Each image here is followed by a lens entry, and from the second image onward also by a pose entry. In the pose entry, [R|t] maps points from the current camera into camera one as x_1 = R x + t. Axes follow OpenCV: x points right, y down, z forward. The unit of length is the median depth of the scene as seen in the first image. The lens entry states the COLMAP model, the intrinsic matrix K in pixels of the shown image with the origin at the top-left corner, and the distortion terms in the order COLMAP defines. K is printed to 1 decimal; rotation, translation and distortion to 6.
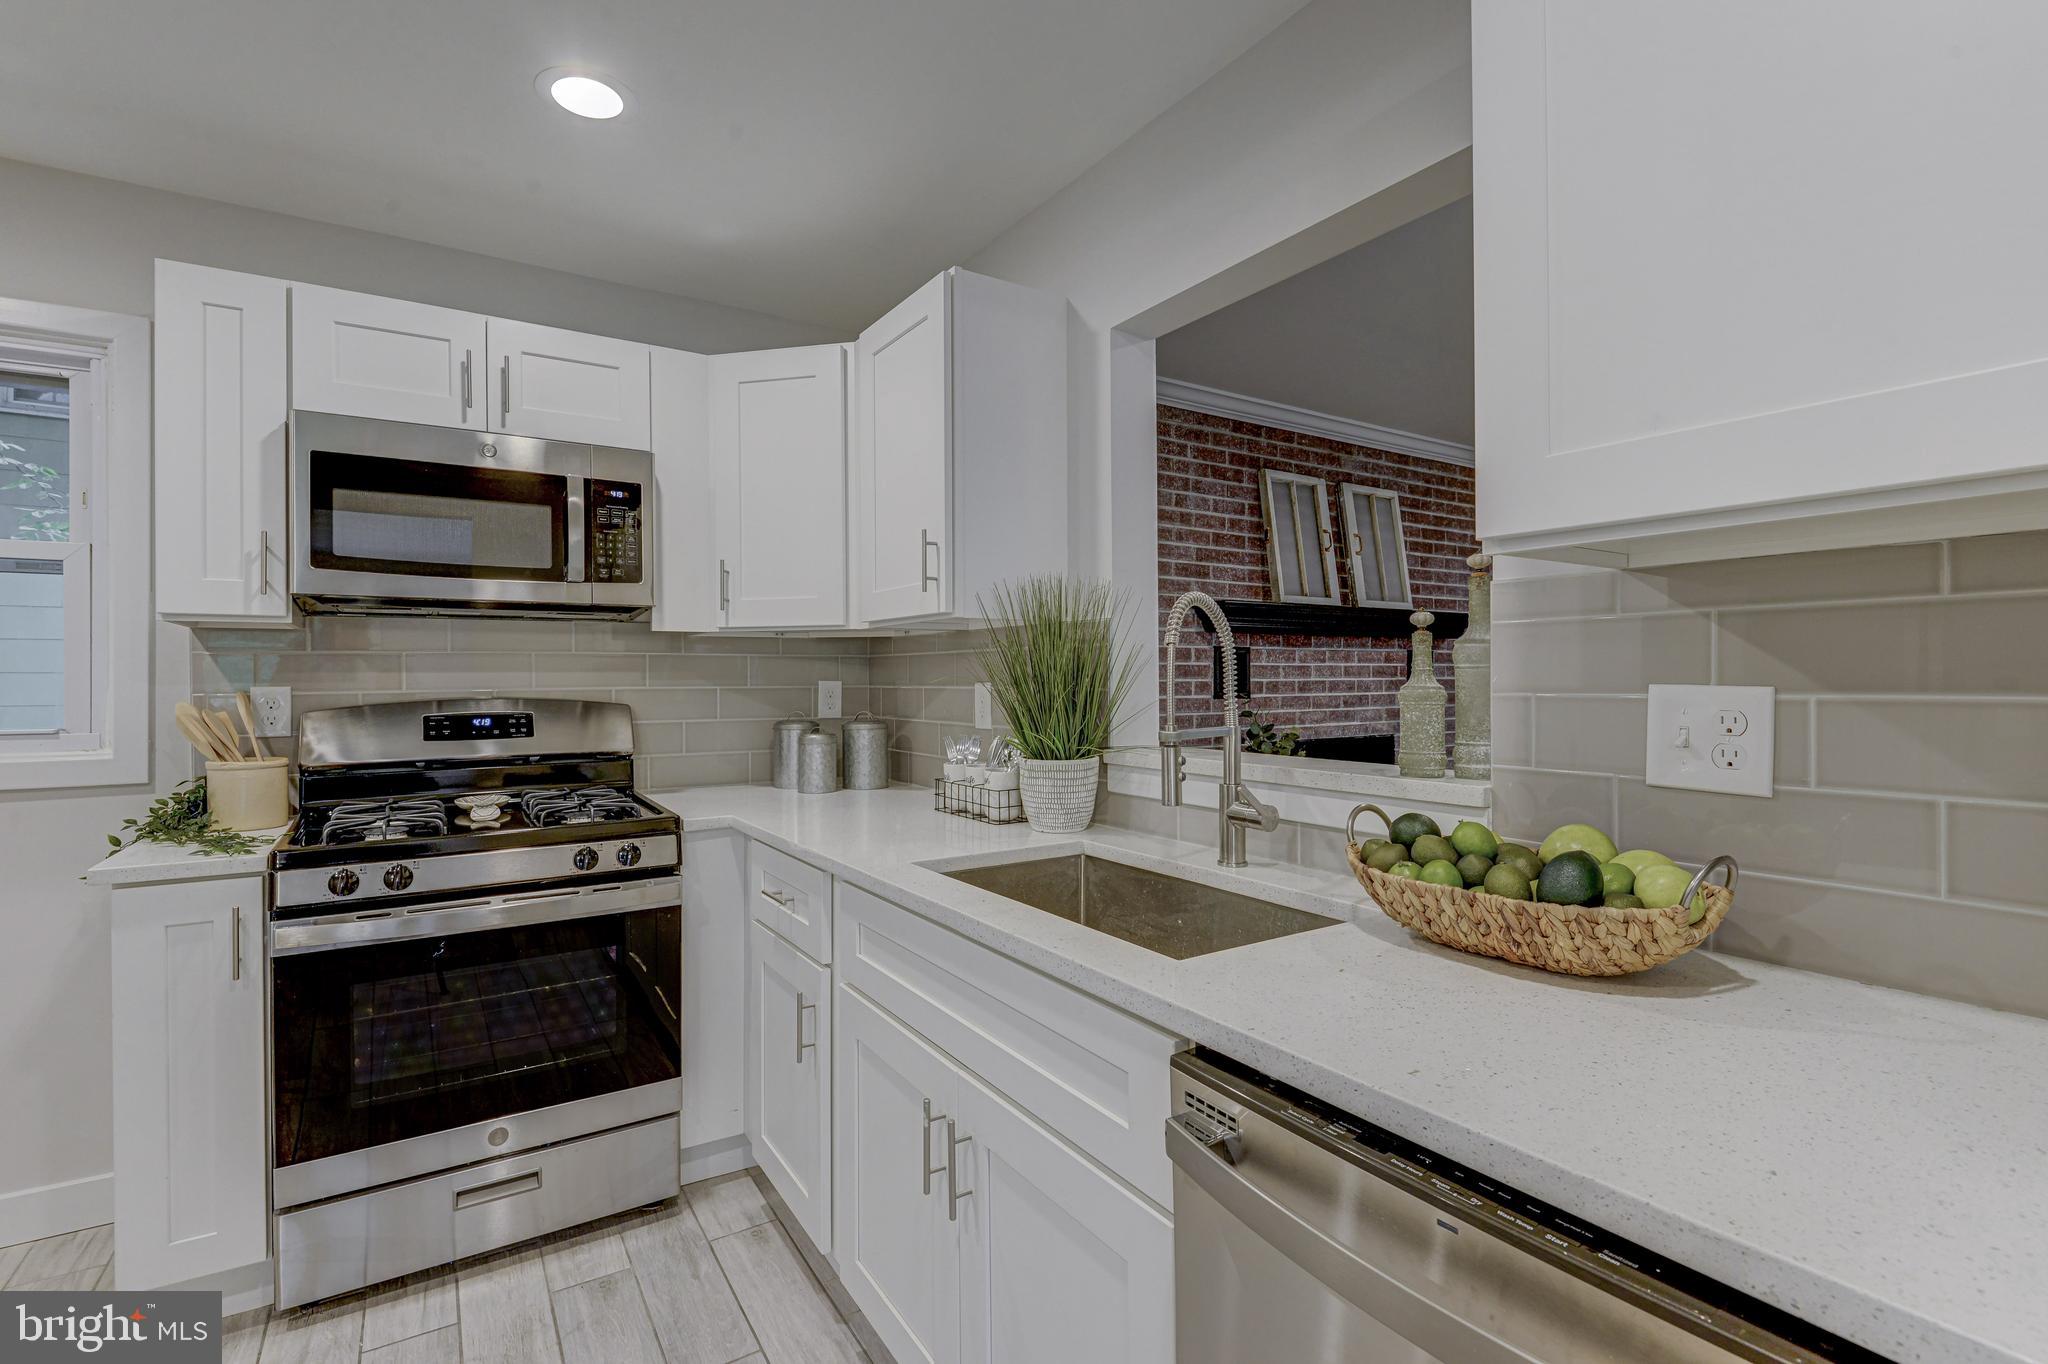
lens RADIAL K [[929.0, 0, 1004.8], [0, 929.0, 676.9], [0, 0, 1]] dist [0.006580, -0.008924]
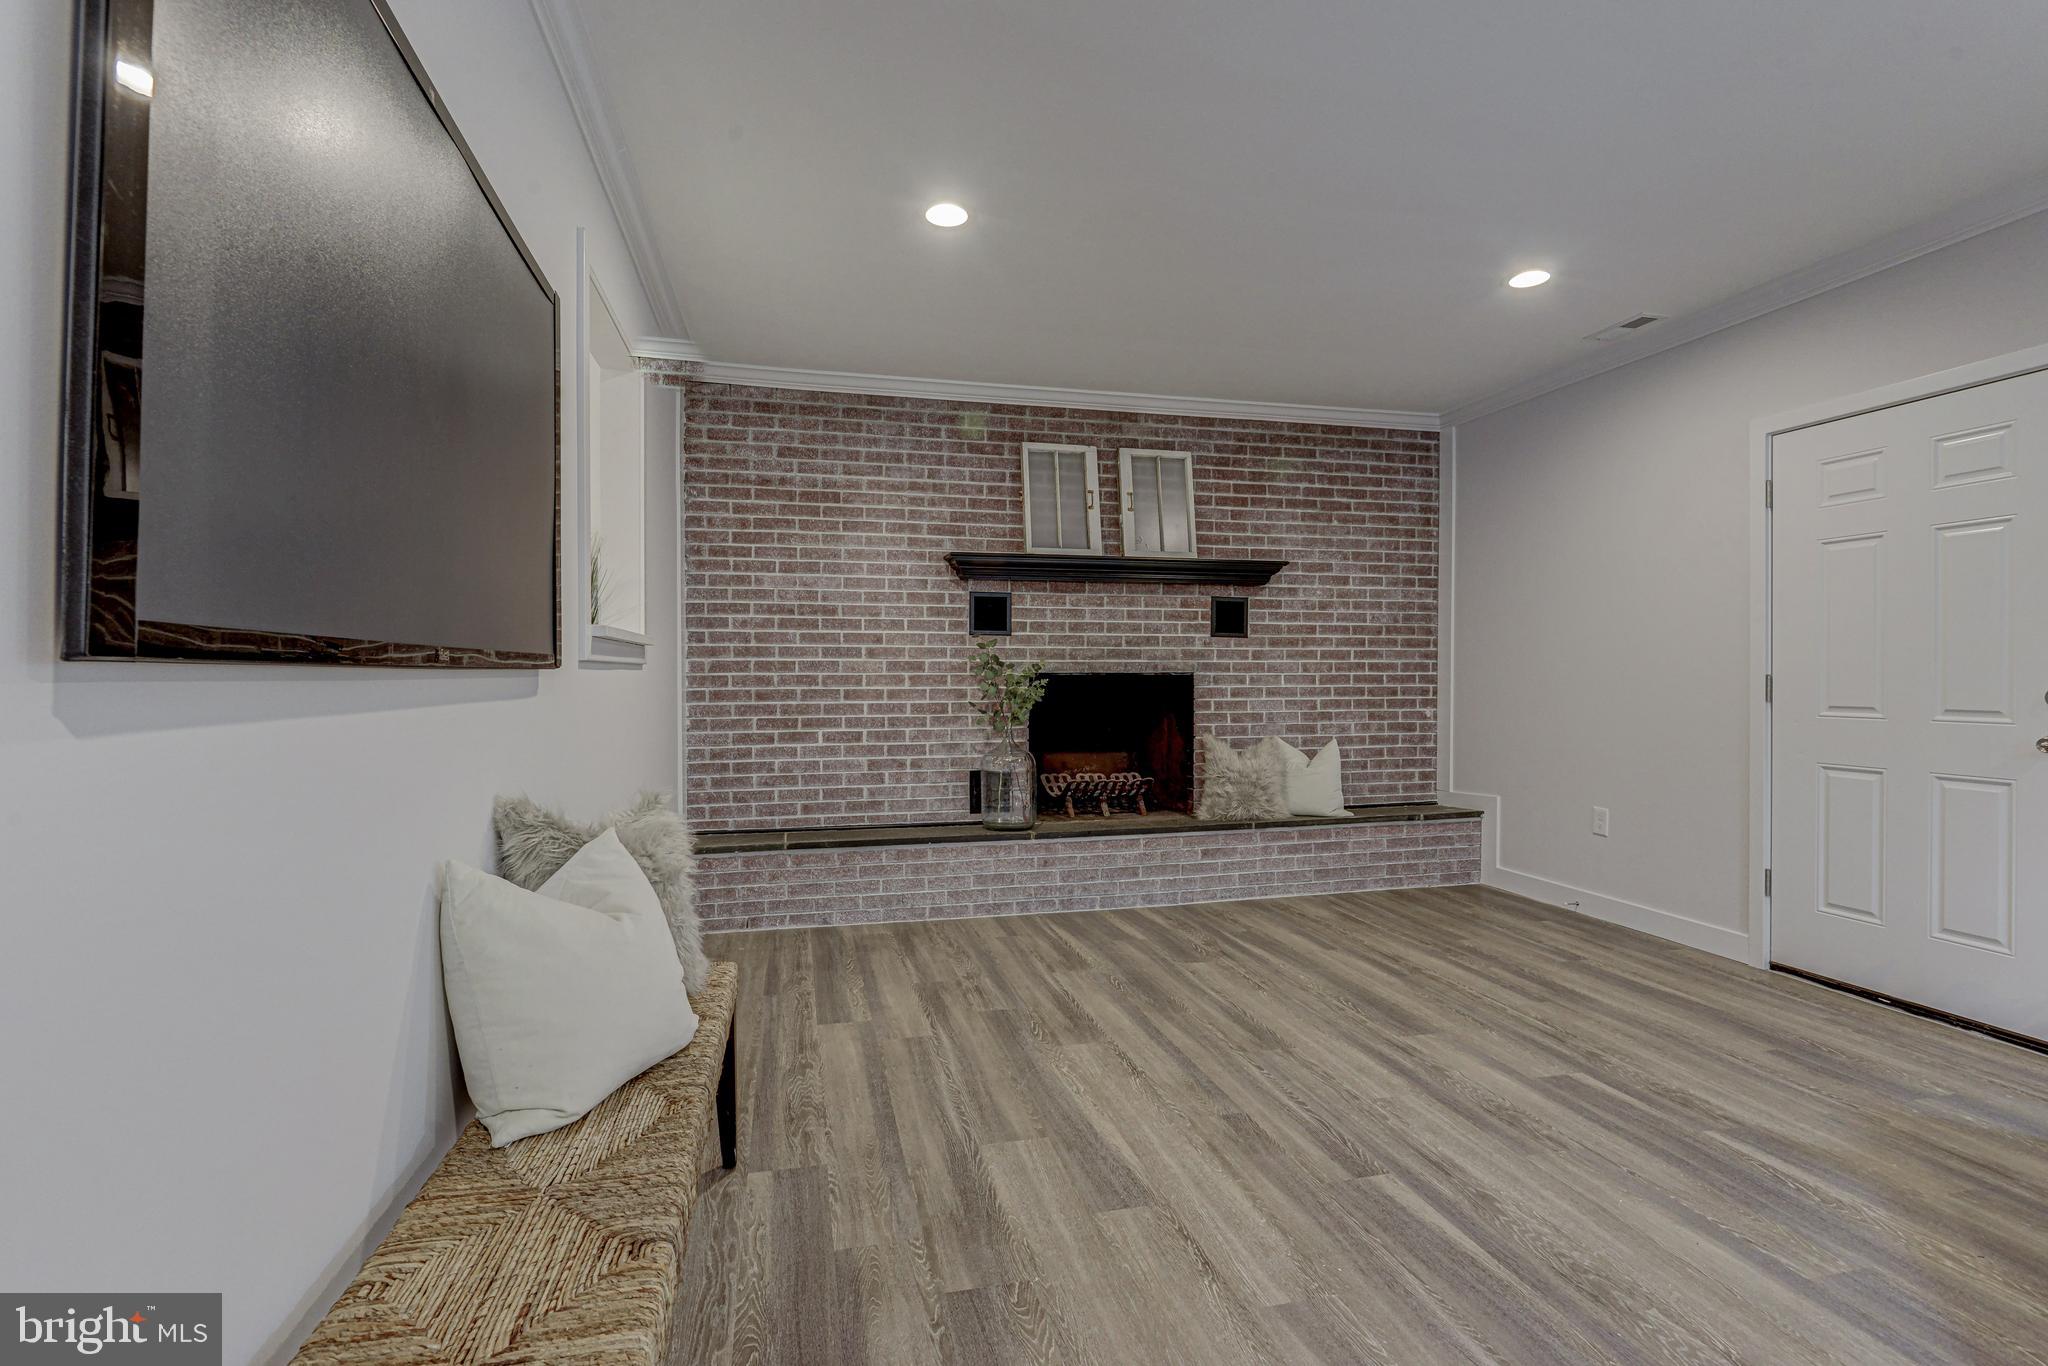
lens RADIAL K [[929.0, 0, 1002.7], [0, 929.0, 674.8], [0, 0, 1]] dist [0.006580, -0.008924]
pose [[0.942525, 0.006043, -0.334080, 1.166739], [-0.003770, 0.999965, 0.007454, 0.115778], [0.334113, -0.005766, 0.942515, -0.231445]]
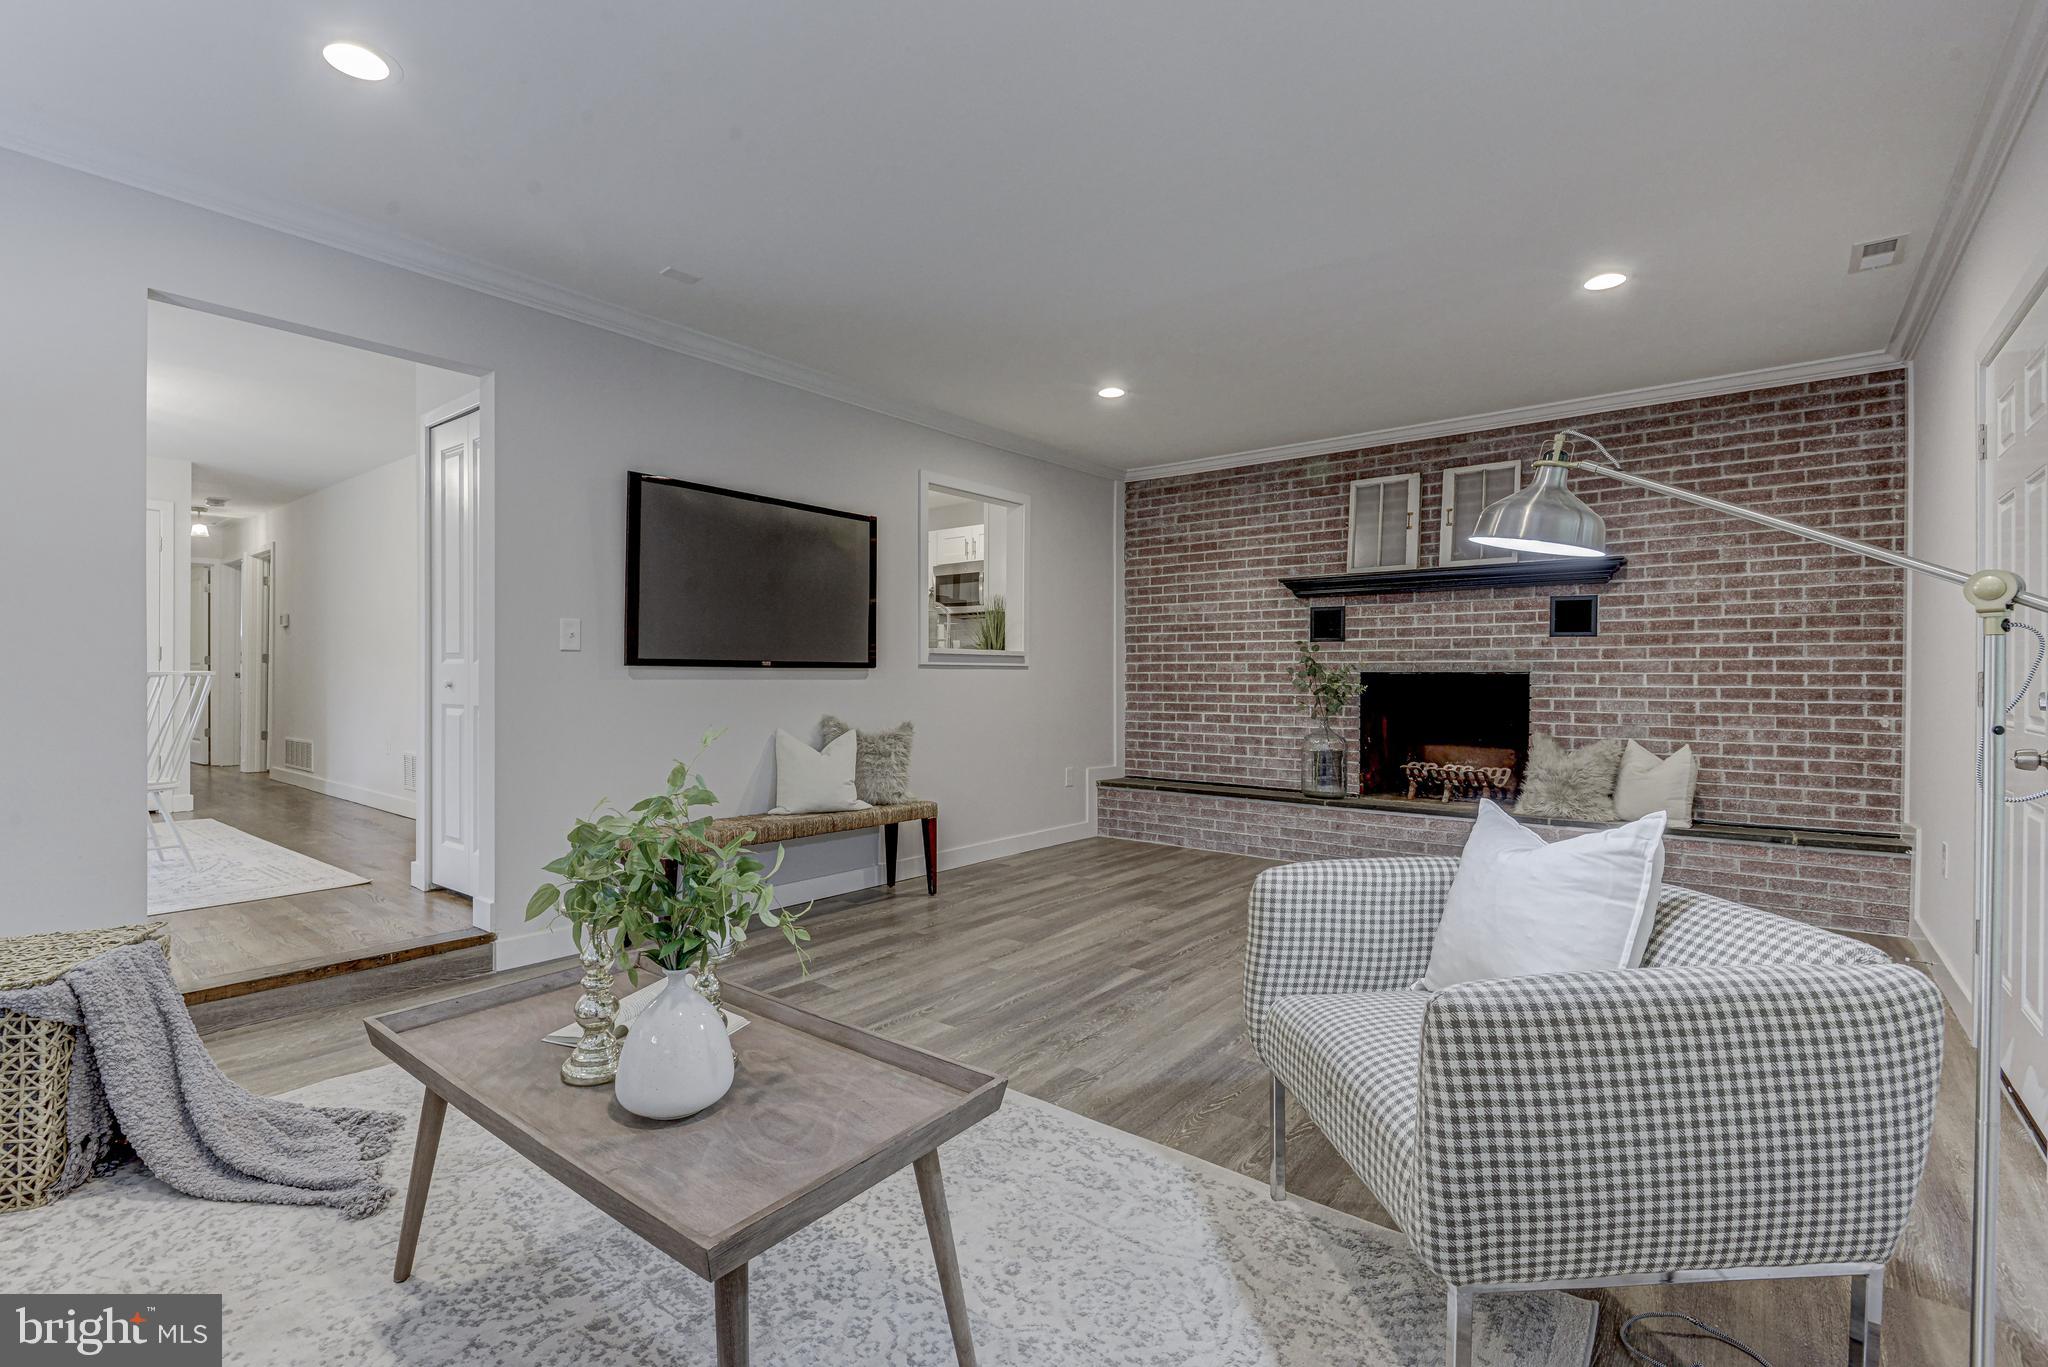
lens RADIAL K [[929.0, 0, 1007.0], [0, 929.0, 678.9], [0, 0, 1]] dist [0.006580, -0.008924]
pose [[0.319744, 0.009720, -0.947454, 2.626074], [-0.001590, 0.999951, 0.009722, 0.121903], [0.947503, -0.001602, 0.319744, 0.066107]]
